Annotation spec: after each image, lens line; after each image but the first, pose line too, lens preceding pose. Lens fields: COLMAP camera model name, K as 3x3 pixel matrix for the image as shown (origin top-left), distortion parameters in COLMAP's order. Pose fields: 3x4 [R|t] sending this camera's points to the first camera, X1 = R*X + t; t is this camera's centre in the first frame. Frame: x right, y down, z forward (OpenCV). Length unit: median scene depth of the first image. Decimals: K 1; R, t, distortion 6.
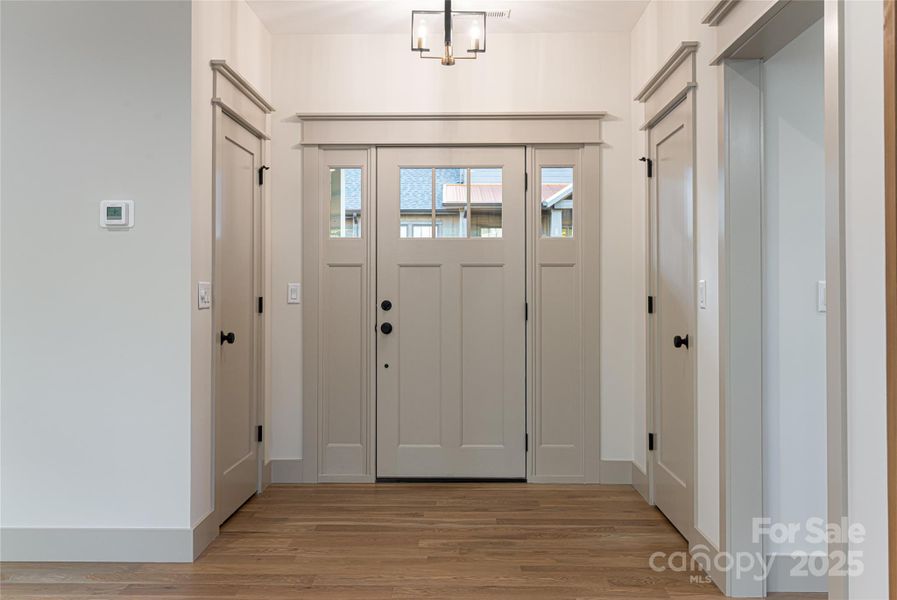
lens RADIAL K [[852.1, 0, 448.9], [0, 852.1, 278.2], [0, 0, 1]] dist [0.003710, 0.006626]
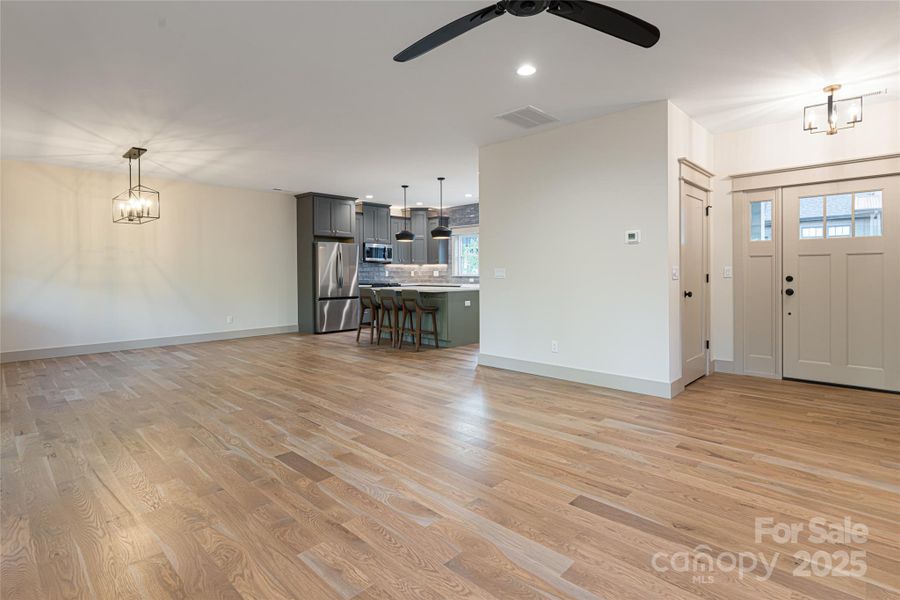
lens RADIAL K [[450.9, 0, 449.5], [0, 450.9, 274.6], [0, 0, 1]] dist [-0.001863, -0.000018]
pose [[0.729903, -0.001676, -0.683548, 0.050854], [0.015027, 0.999795, 0.013594, 0.000589], [0.683385, -0.020194, 0.729779, -0.146435]]
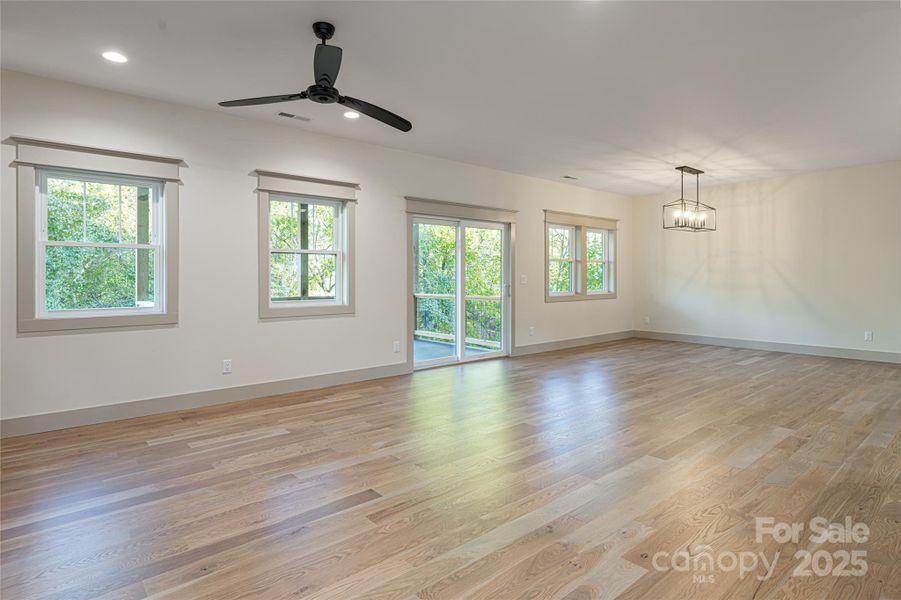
lens RADIAL K [[477.4, 0, 451.7], [0, 477.4, 275.8], [0, 0, 1]] dist [0.000122, -0.000068]
pose [[-0.748268, 0.000768, -0.663396, 0.119047], [0.010541, 0.999887, -0.010732, 0.008691], [0.663313, -0.015023, -0.748191, 0.791011]]
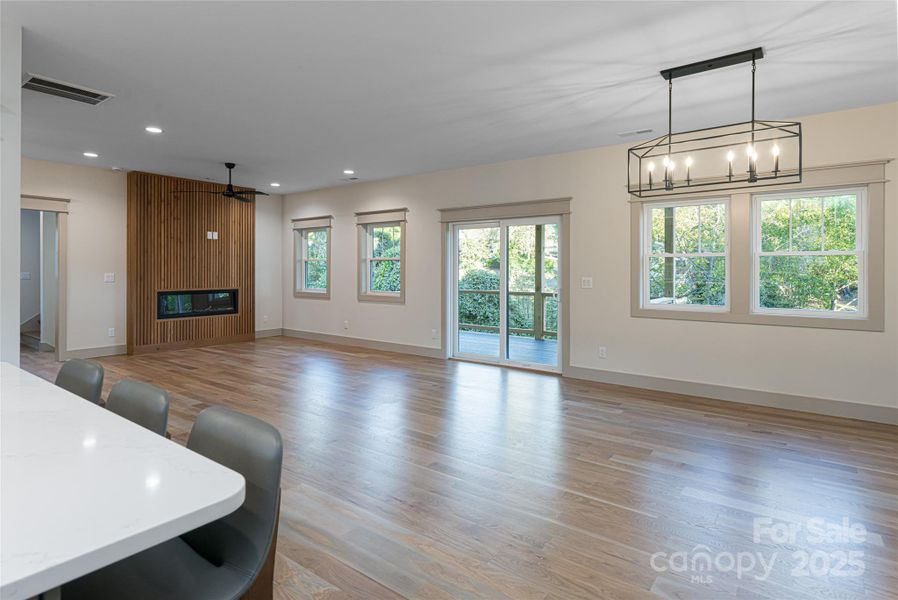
lens RADIAL K [[480.6, 0, 447.4], [0, 480.6, 268.6], [0, 0, 1]] dist [-0.001062, -0.000511]
pose [[-0.812689, -0.001802, 0.582695, -1.528143], [-0.012088, 0.999832, -0.013767, -0.009158], [-0.582572, -0.018232, -0.812574, 0.980562]]
